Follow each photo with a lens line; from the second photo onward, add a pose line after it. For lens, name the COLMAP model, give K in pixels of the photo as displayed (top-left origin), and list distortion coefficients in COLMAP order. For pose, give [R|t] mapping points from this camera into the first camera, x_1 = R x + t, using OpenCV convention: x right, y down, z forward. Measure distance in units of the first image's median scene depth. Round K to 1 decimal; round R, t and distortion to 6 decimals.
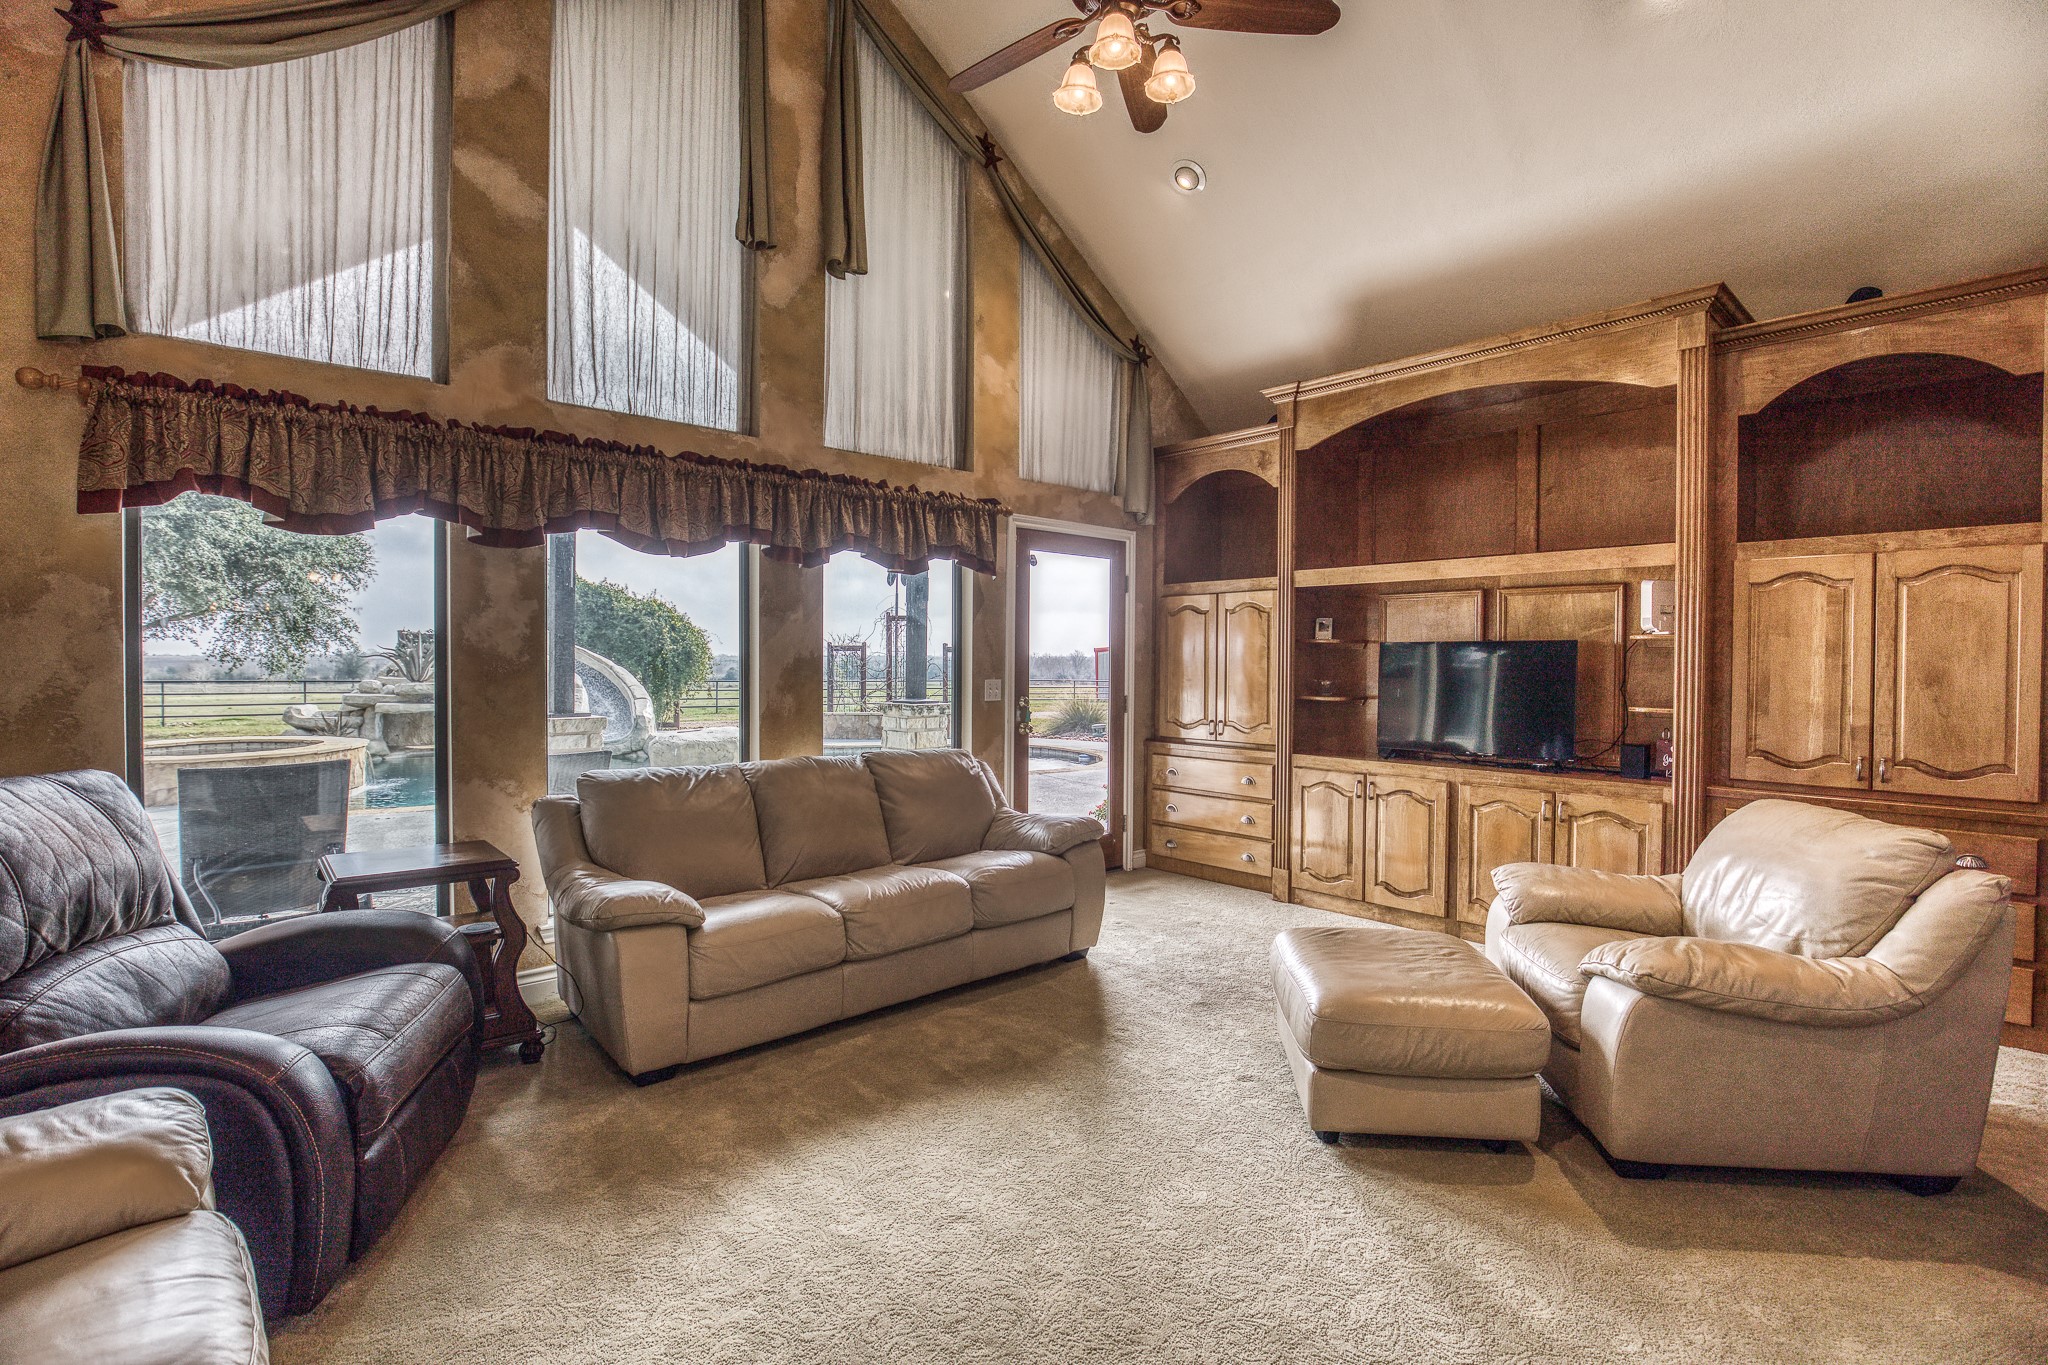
lens RADIAL K [[965.3, 0, 1037.6], [0, 965.3, 679.7], [0, 0, 1]] dist [-0.026793, 0.000310]
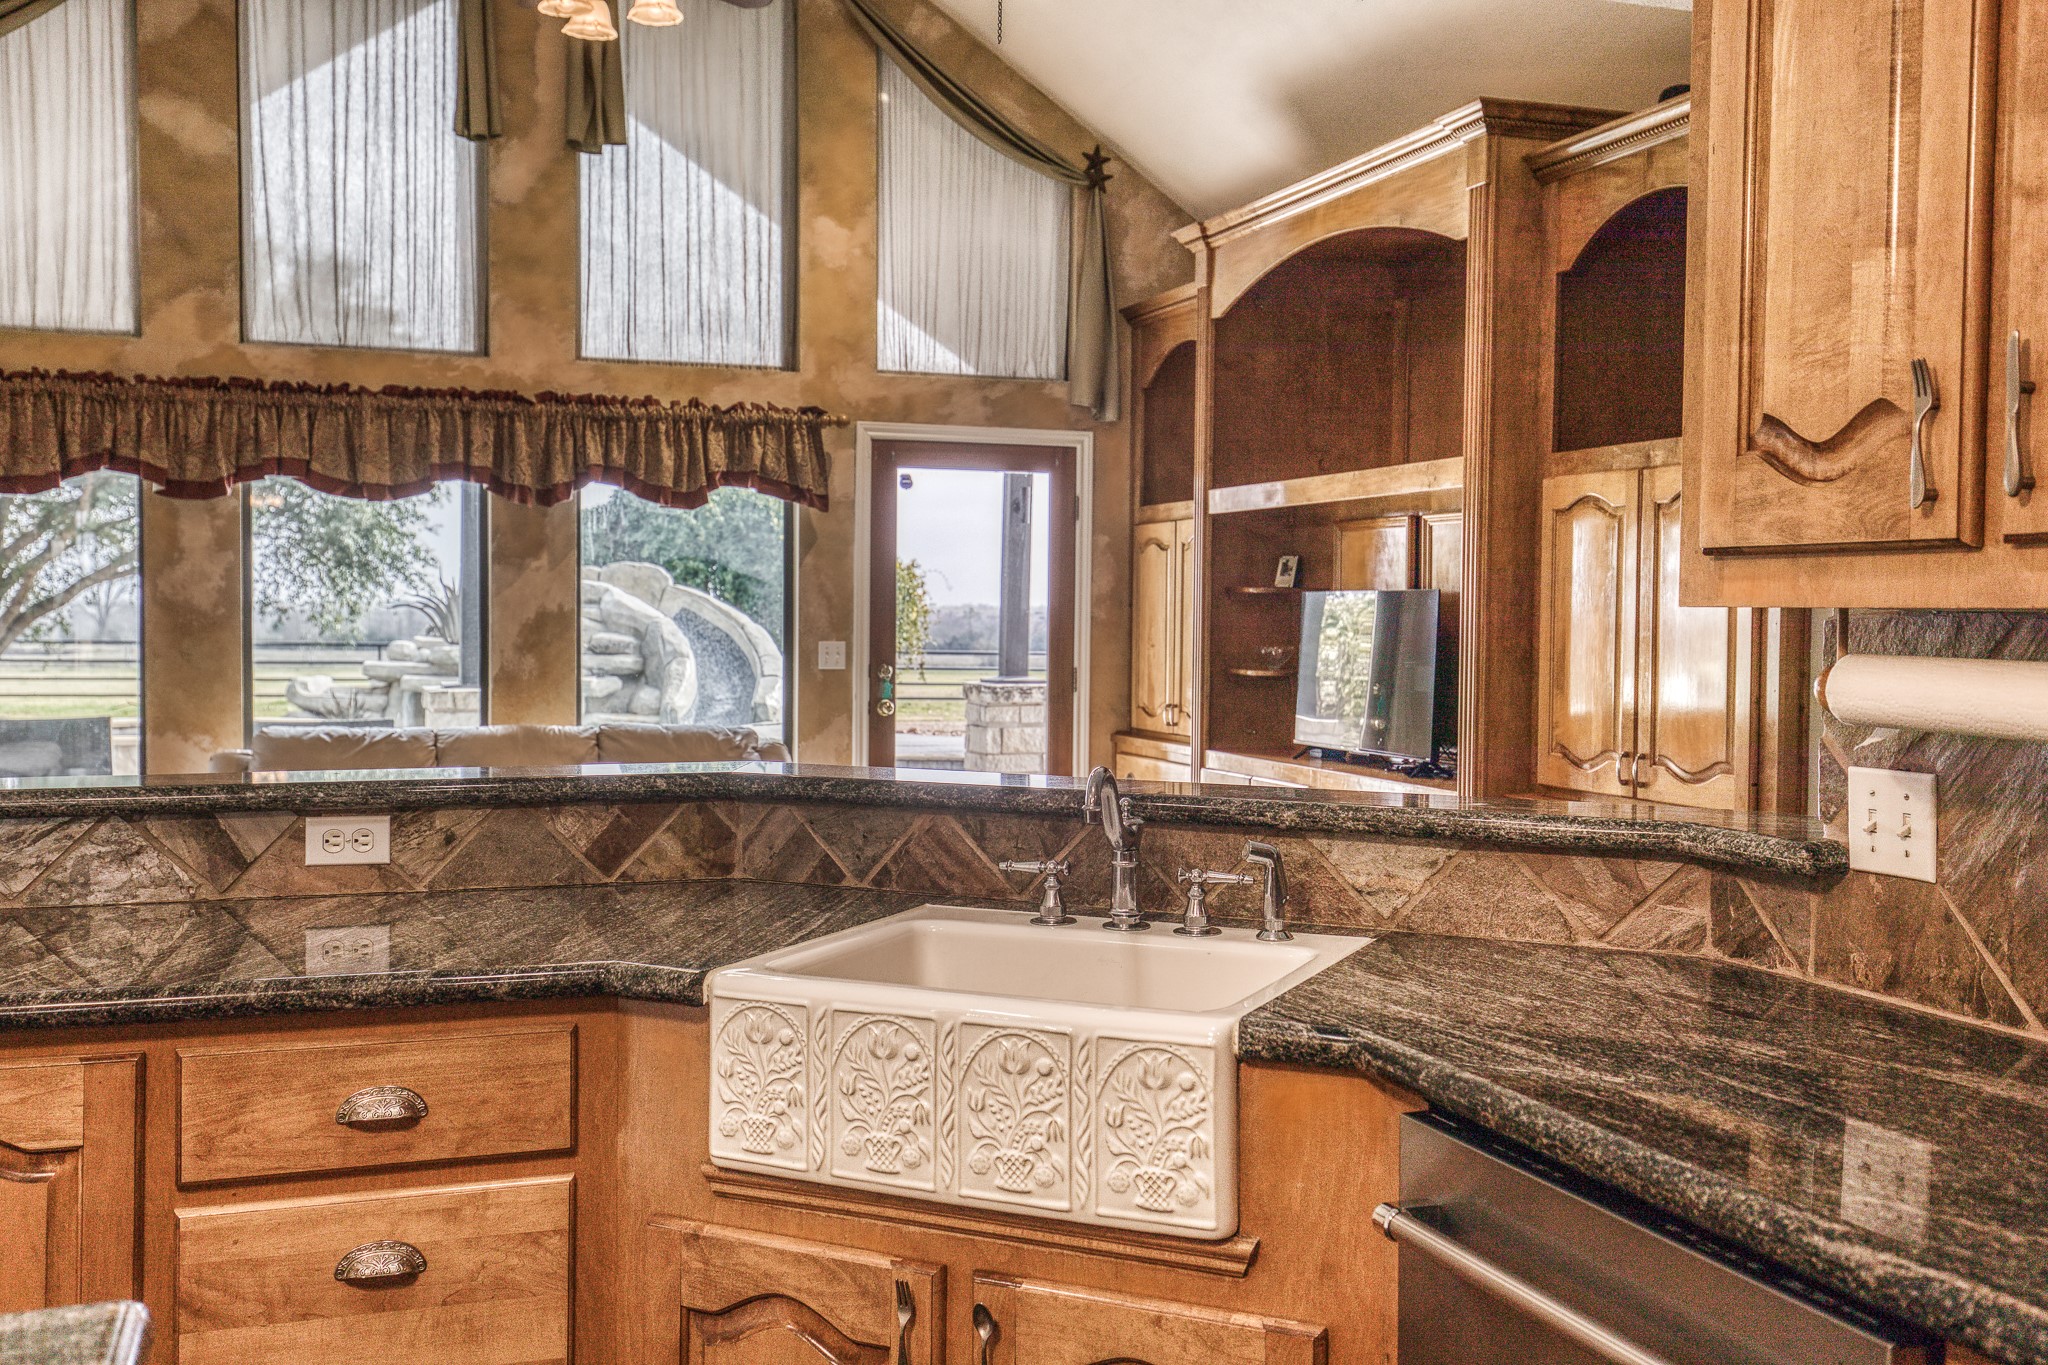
lens RADIAL K [[1940.3, 0, 1018.5], [0, 1940.3, 662.2], [0, 0, 1]] dist [0.040322, 0.000000]
pose [[0.925704, 0.011732, -0.378067, 0.750573], [-0.010304, 0.999930, 0.005800, 0.006291], [0.378109, -0.001474, 0.925760, -0.408337]]
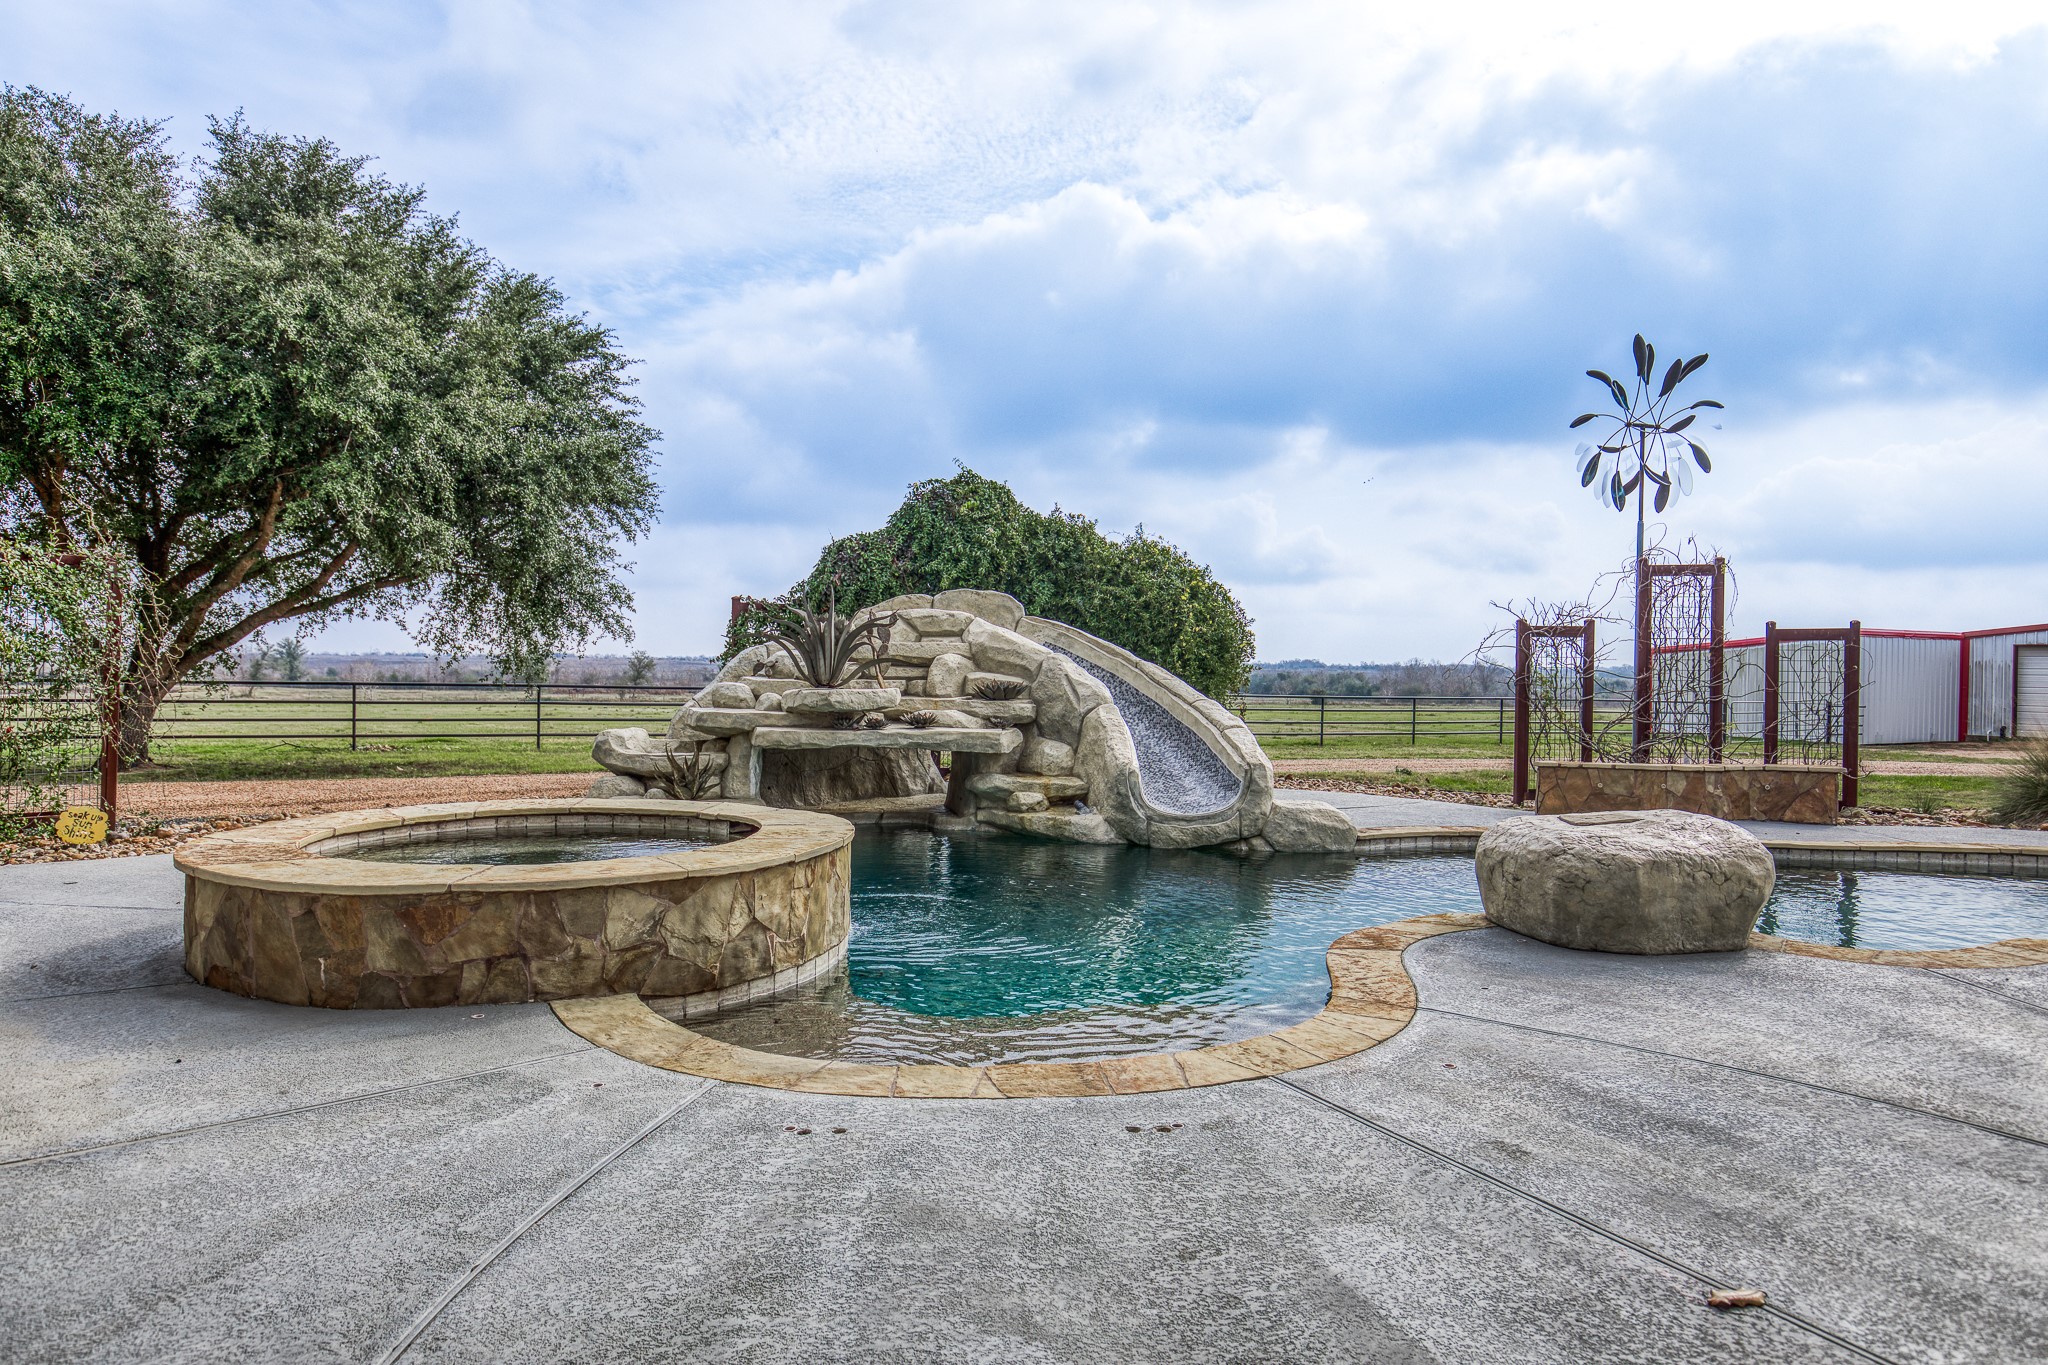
lens RADIAL K [[1265.6, 0, 1026.1], [0, 1265.6, 689.4], [0, 0, 1]] dist [0.007192, -0.000044]
pose [[0.973758, 0.009793, -0.227374, -1.184011], [-0.010954, 0.999933, -0.003845, 0.014611], [0.227321, 0.006234, 0.973800, 1.098032]]
